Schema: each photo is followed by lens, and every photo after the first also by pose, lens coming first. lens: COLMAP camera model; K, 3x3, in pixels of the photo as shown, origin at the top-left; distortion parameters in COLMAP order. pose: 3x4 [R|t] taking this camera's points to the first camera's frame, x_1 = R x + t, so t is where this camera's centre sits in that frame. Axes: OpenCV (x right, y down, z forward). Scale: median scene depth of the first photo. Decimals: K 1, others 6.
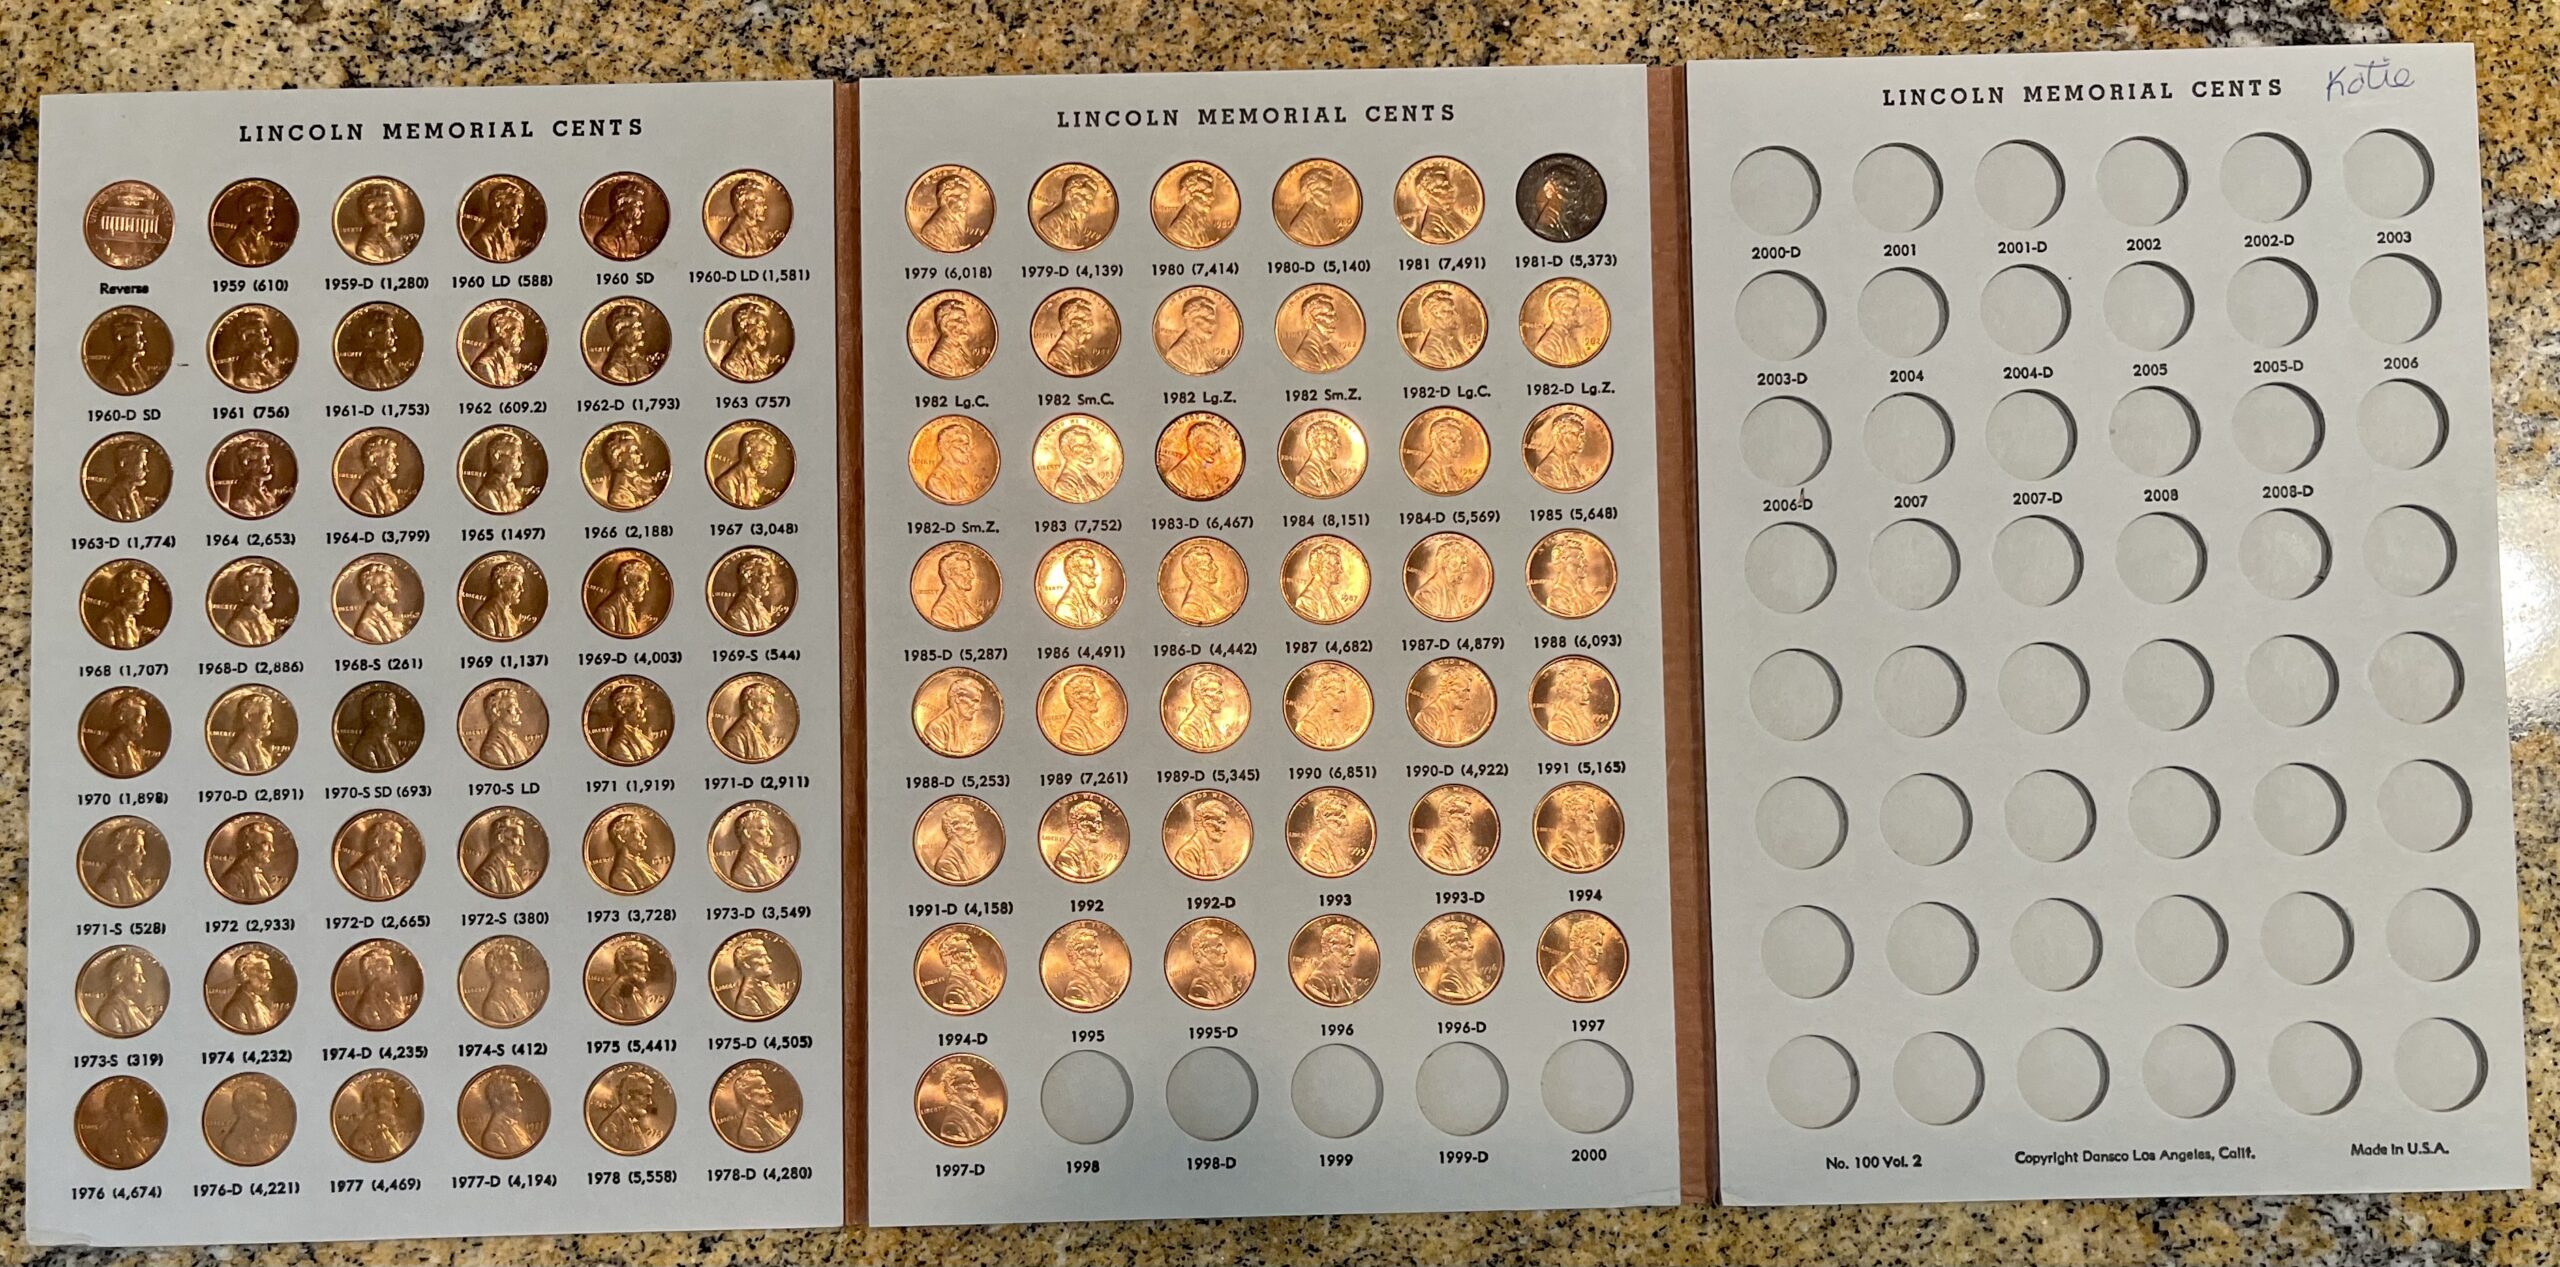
lens RADIAL K [[1800.1, 0, 1278.9], [0, 1800.1, 636.7], [0, 0, 1]] dist [0.049052, -0.005718]
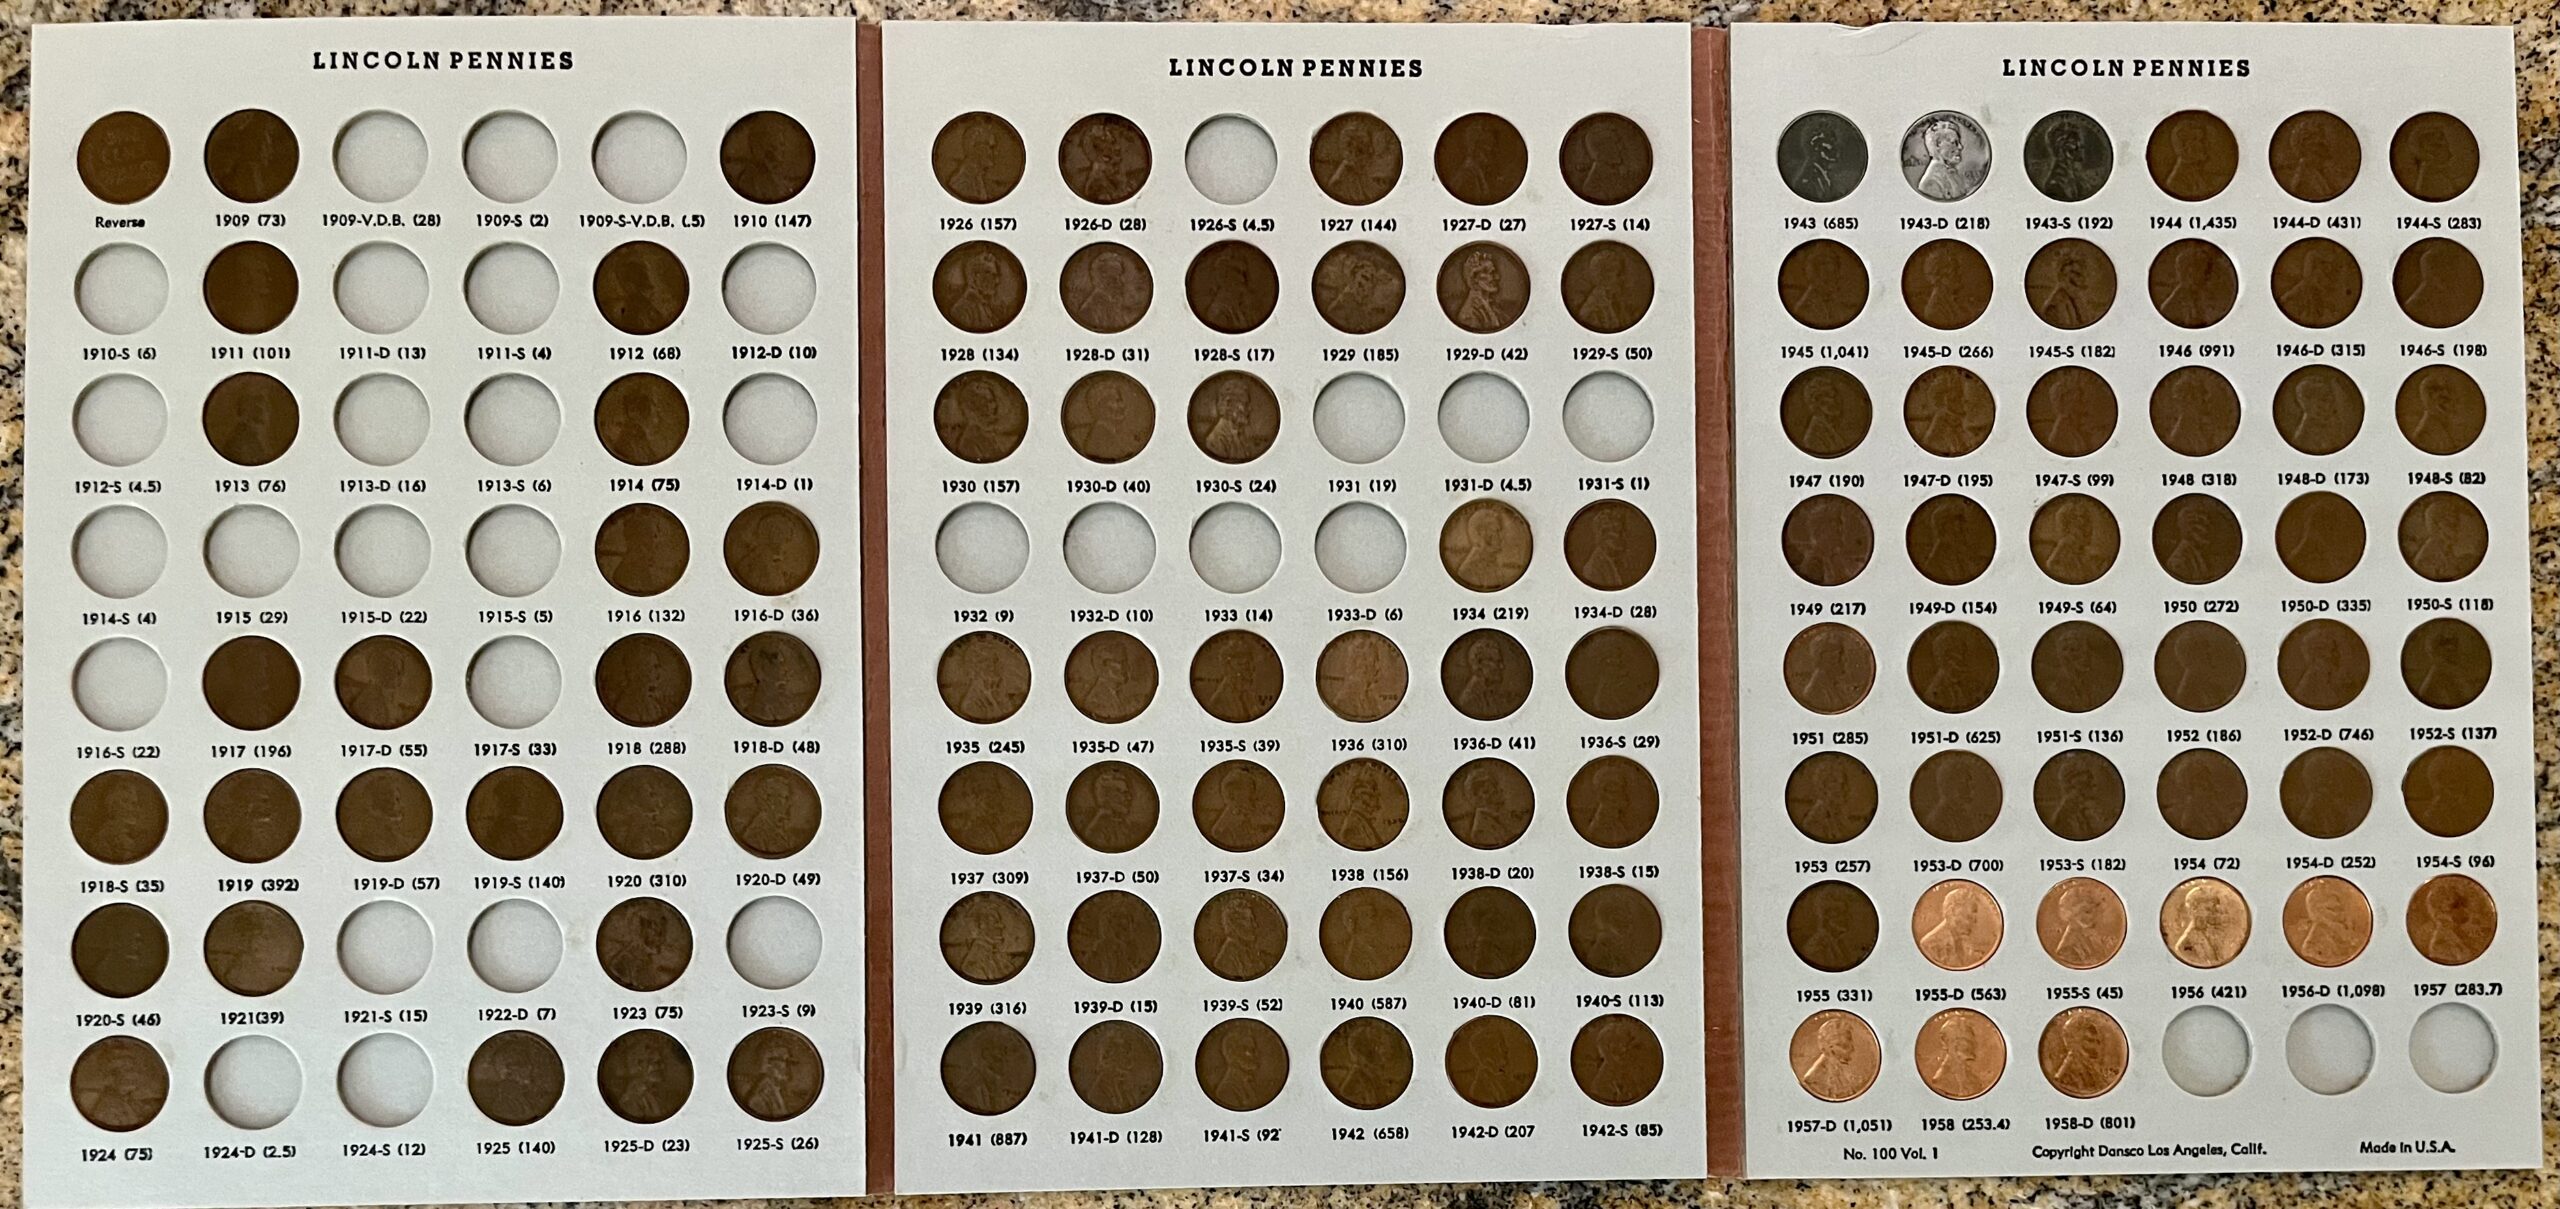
lens RADIAL K [[1834.8, 0, 1279.8], [0, 1834.8, 620.9], [0, 0, 1]] dist [0.008218, 0.002663]
pose [[0.998726, 0.011475, 0.049148, -0.360238], [-0.012054, 0.999861, 0.011490, 0.006500], [-0.049010, -0.012067, 0.998725, 0.006579]]
